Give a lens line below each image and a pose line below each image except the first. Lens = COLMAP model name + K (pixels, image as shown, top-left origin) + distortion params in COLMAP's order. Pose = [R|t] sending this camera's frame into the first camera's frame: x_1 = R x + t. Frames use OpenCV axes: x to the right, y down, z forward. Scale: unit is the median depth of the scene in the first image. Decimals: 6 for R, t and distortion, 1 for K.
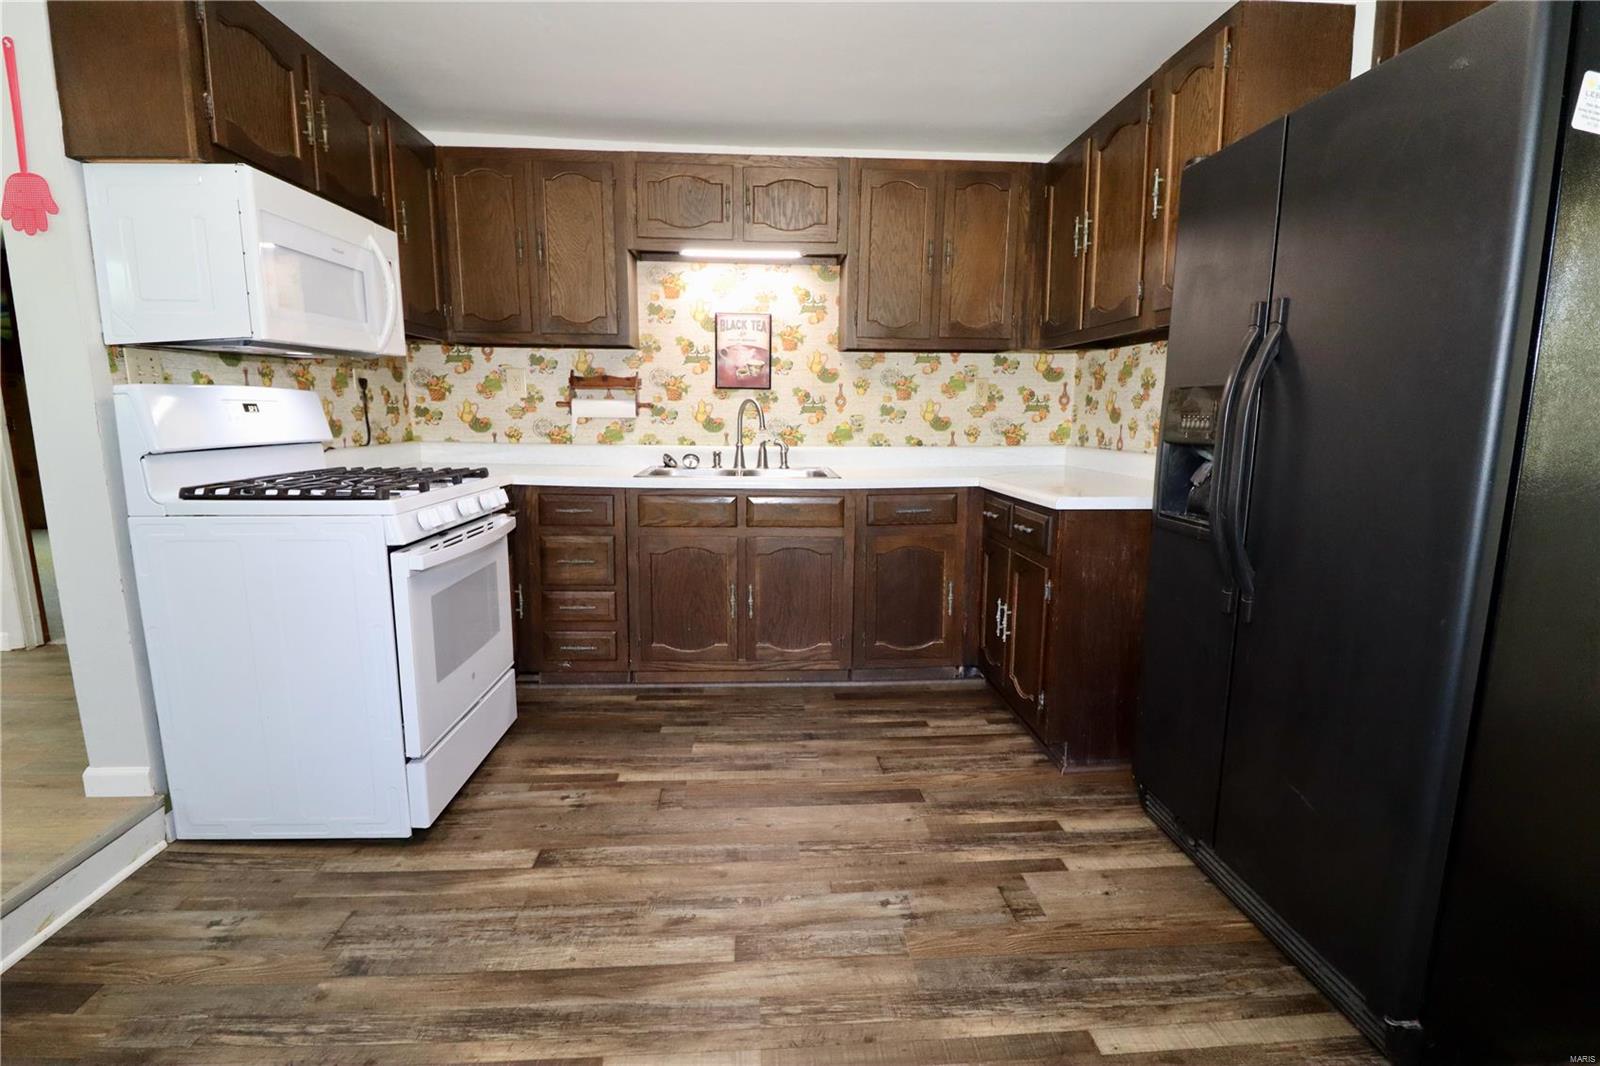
lens RADIAL K [[743.1, 0, 796.7], [0, 743.1, 530.1], [0, 0, 1]] dist [0.001018, -0.014206]
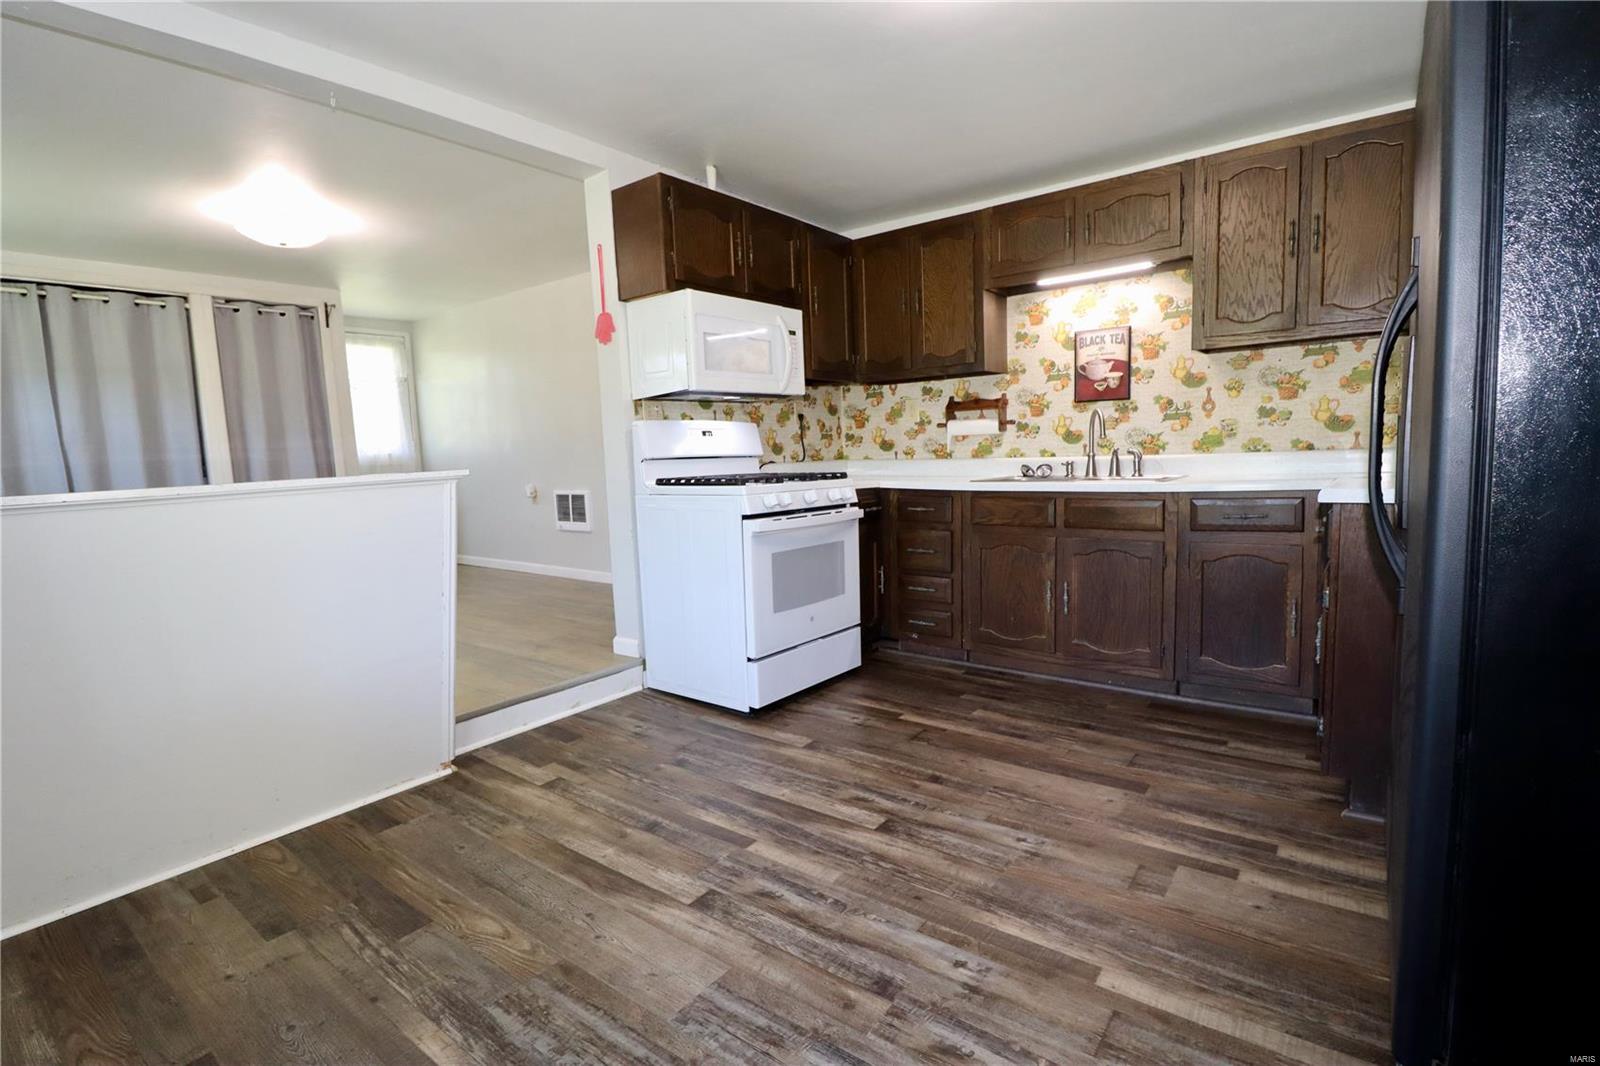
lens RADIAL K [[743.1, 0, 796.7], [0, 743.1, 530.1], [0, 0, 1]] dist [0.001018, -0.014206]
pose [[0.751195, 0.034437, -0.659182, 0.347851], [-0.067230, 0.997437, -0.024506, 0.051239], [0.656648, 0.062726, 0.751584, -0.055594]]
